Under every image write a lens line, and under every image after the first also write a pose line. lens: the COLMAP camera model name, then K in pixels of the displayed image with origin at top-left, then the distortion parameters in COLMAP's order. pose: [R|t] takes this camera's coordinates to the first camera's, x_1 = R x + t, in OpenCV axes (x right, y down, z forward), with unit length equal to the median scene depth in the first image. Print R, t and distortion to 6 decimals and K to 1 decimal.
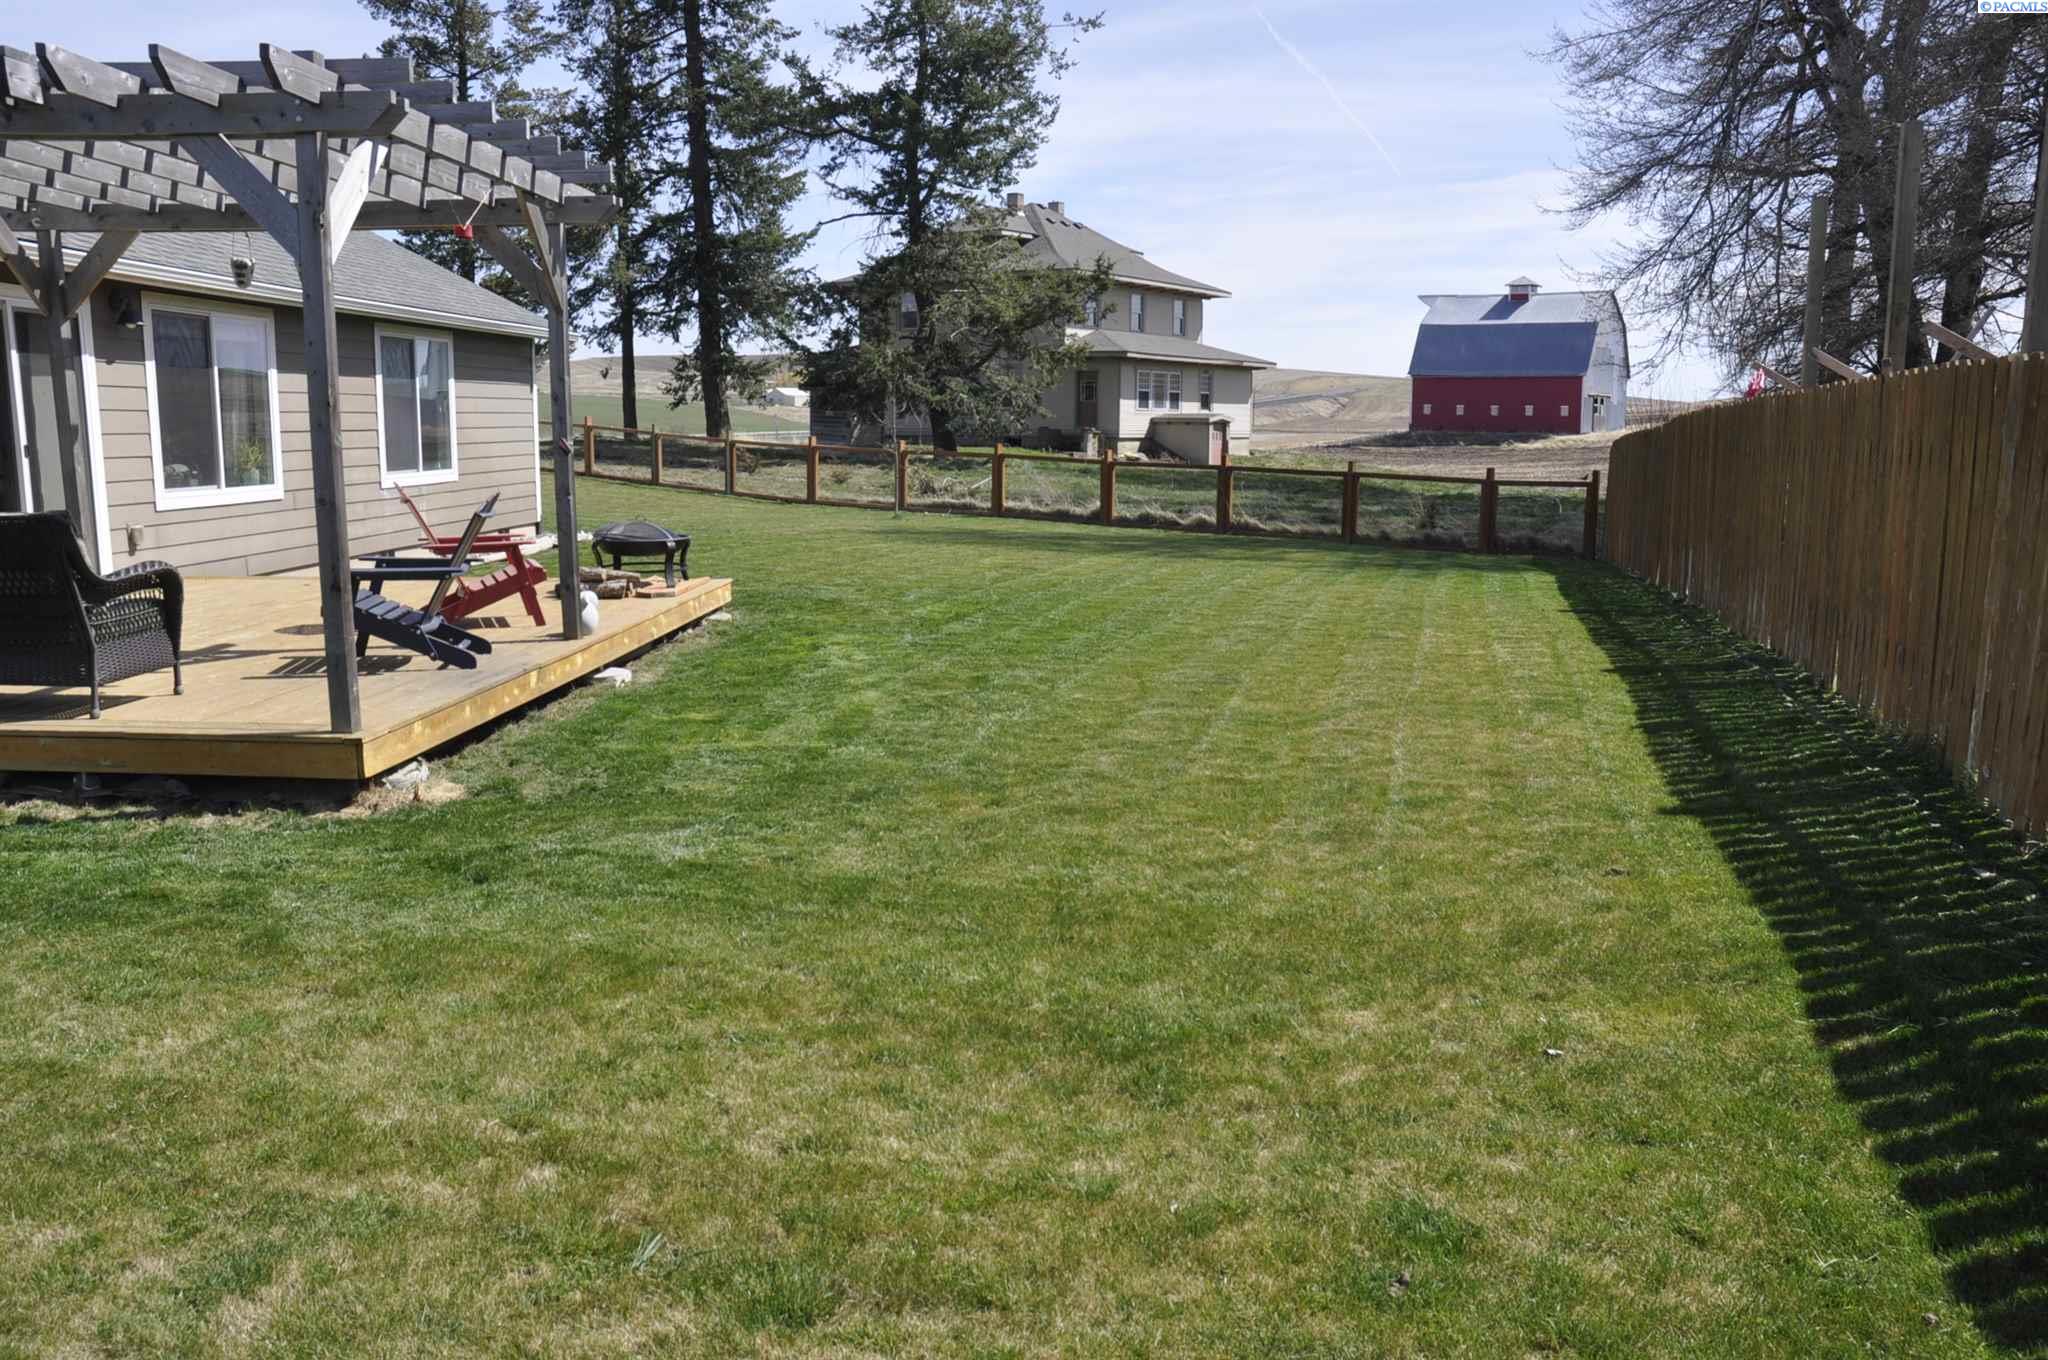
lens RADIAL K [[1605.0, 0, 1026.1], [0, 1605.0, 699.5], [0, 0, 1]] dist [-0.168994, 0.155396]
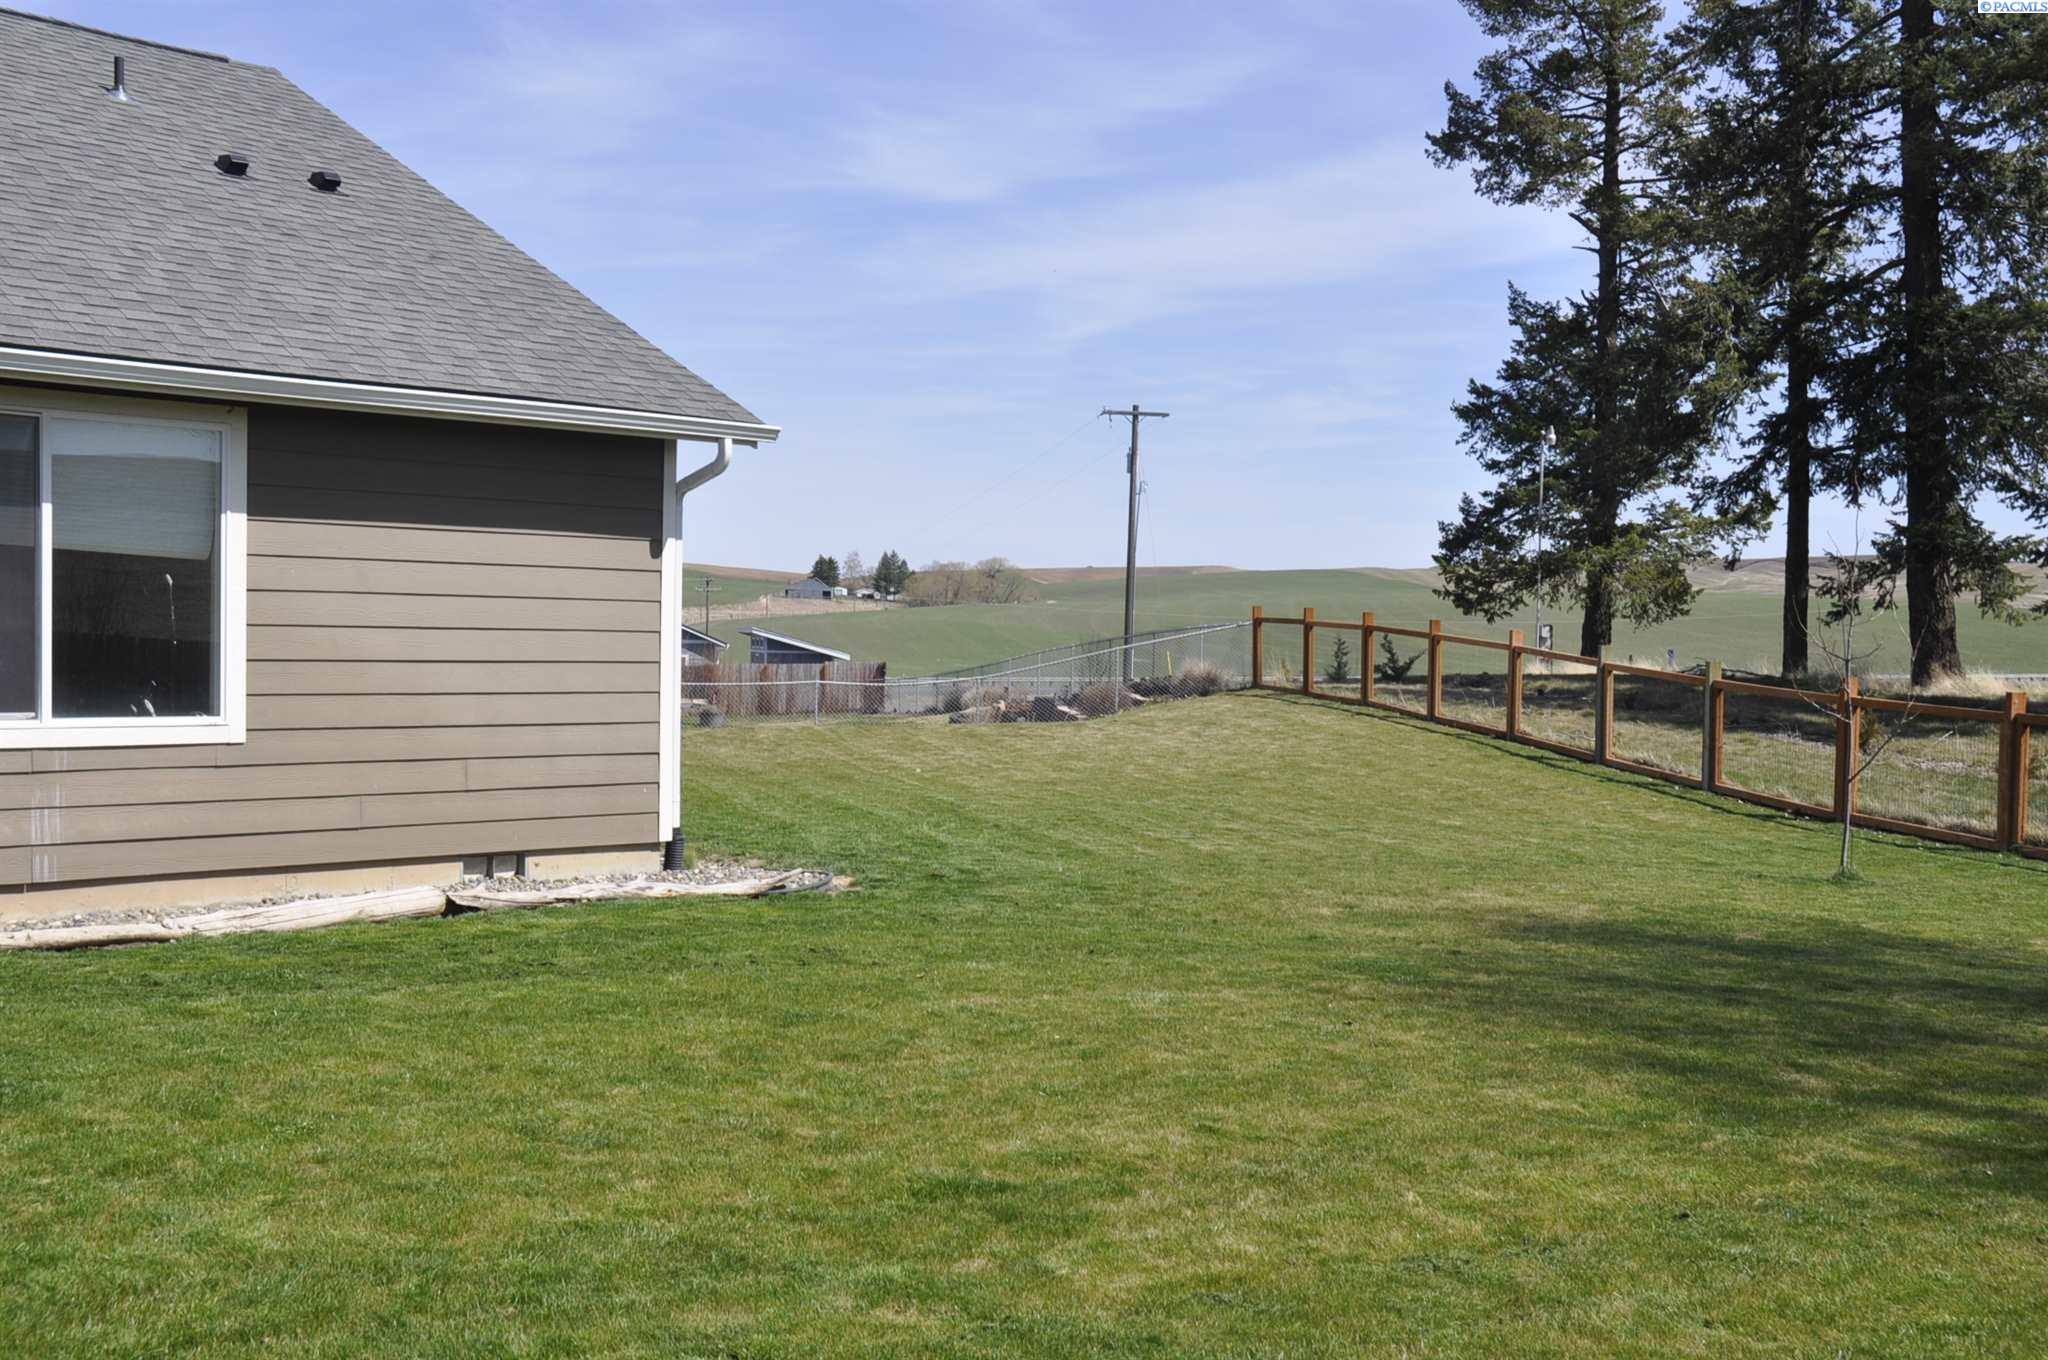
lens RADIAL K [[2226.4, 0, 1035.2], [0, 2226.4, 679.4], [0, 0, 1]] dist [-0.013168, 0.000000]
pose [[0.750551, 0.013319, -0.660679, 0.406402], [-0.120092, 0.985897, -0.116554, -0.217370], [0.649809, 0.166822, 0.741565, 1.327934]]
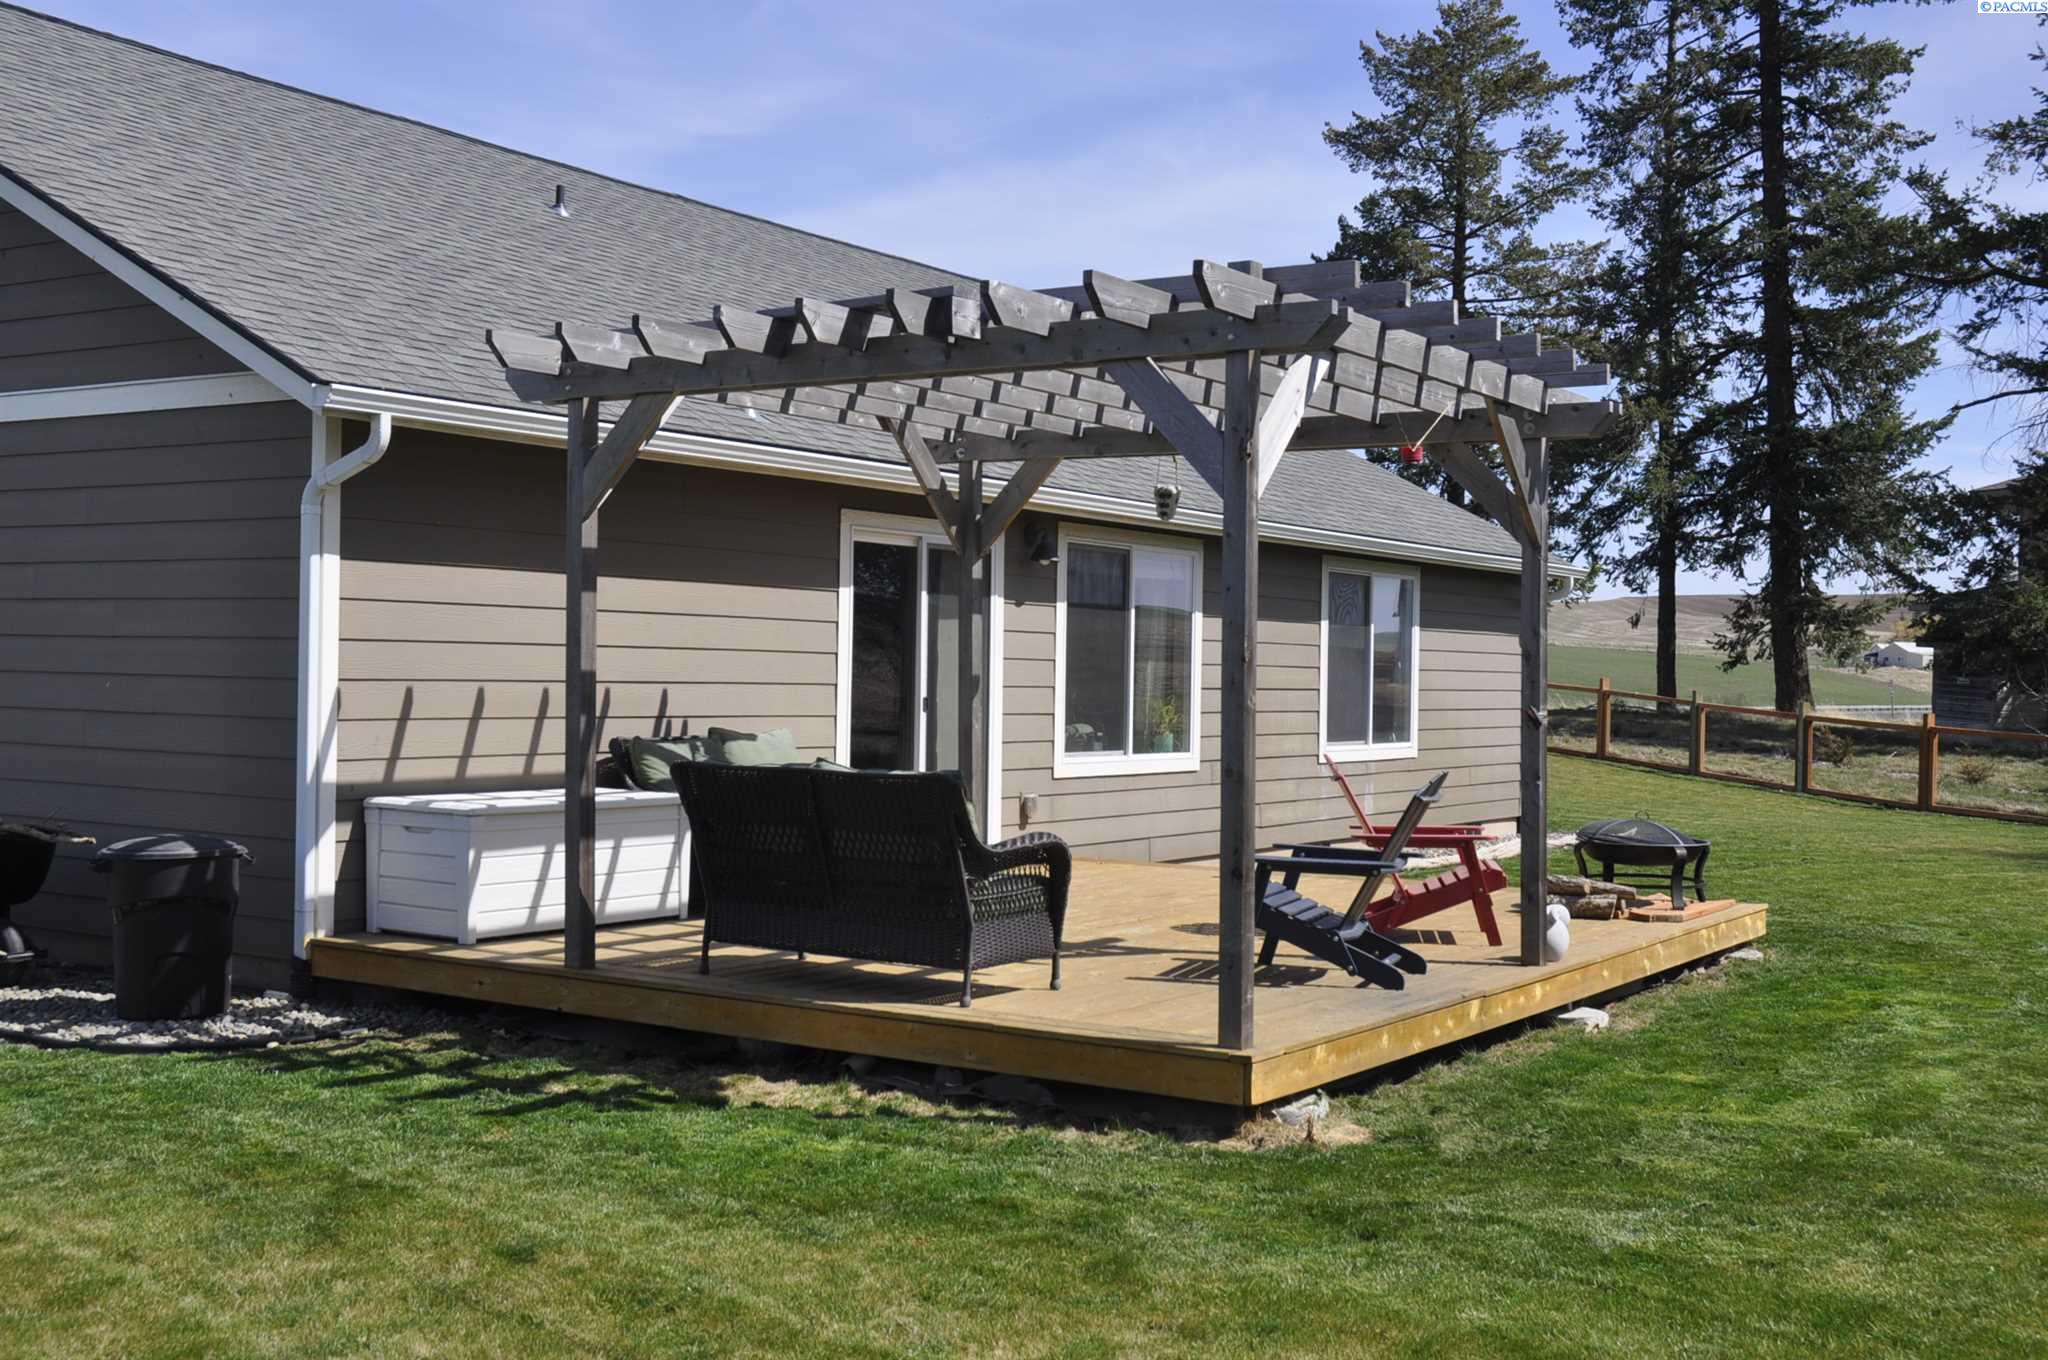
lens RADIAL K [[2226.4, 0, 1014.8], [0, 2226.4, 682.9], [0, 0, 1]] dist [-0.013168, 0.000000]
pose [[0.862531, 0.009542, -0.505915, 0.039273], [-0.097662, 0.984162, -0.147941, 0.010543], [0.496491, 0.177012, 0.849802, -0.063502]]
